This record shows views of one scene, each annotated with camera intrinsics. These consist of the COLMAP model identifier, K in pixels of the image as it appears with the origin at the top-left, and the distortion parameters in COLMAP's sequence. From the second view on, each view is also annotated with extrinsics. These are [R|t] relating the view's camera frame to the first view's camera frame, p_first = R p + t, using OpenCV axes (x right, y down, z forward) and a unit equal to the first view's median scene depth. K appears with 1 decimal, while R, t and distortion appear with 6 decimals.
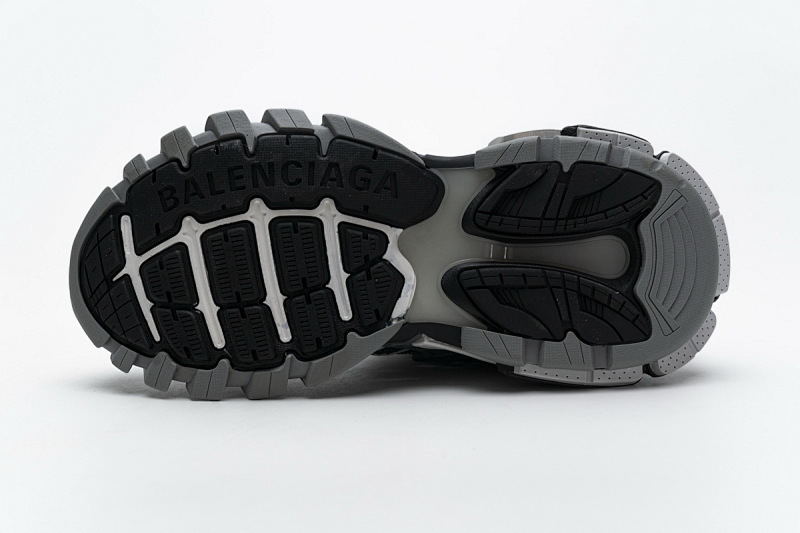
lens RADIAL K [[1626.9, 0, 397.2], [0, 1626.9, 271.2], [0, 0, 1]] dist [0.037788, 0.000000]
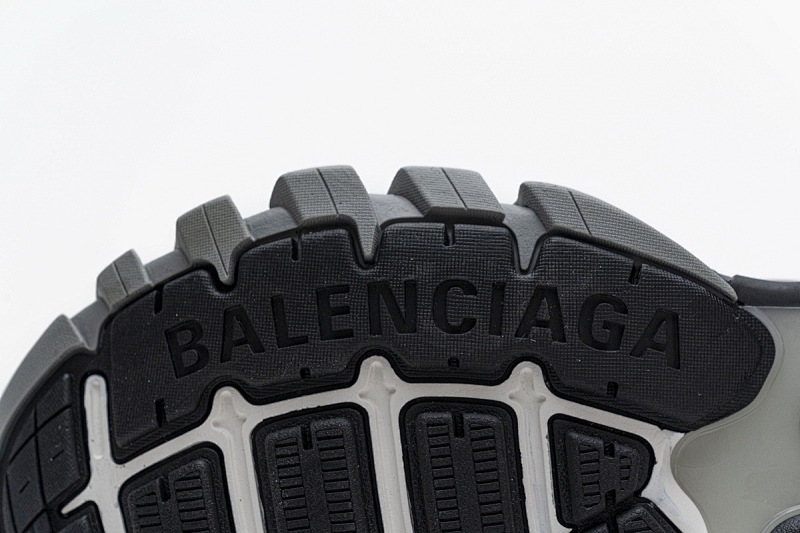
lens RADIAL K [[1626.9, 0, 403.3], [0, 1626.9, 263.4], [0, 0, 1]] dist [0.037788, 0.000000]
pose [[0.999232, 0.038805, -0.005414, -0.076683], [-0.039005, 0.998283, -0.043699, -0.051097], [0.003709, 0.043876, 0.999030, 0.531058]]
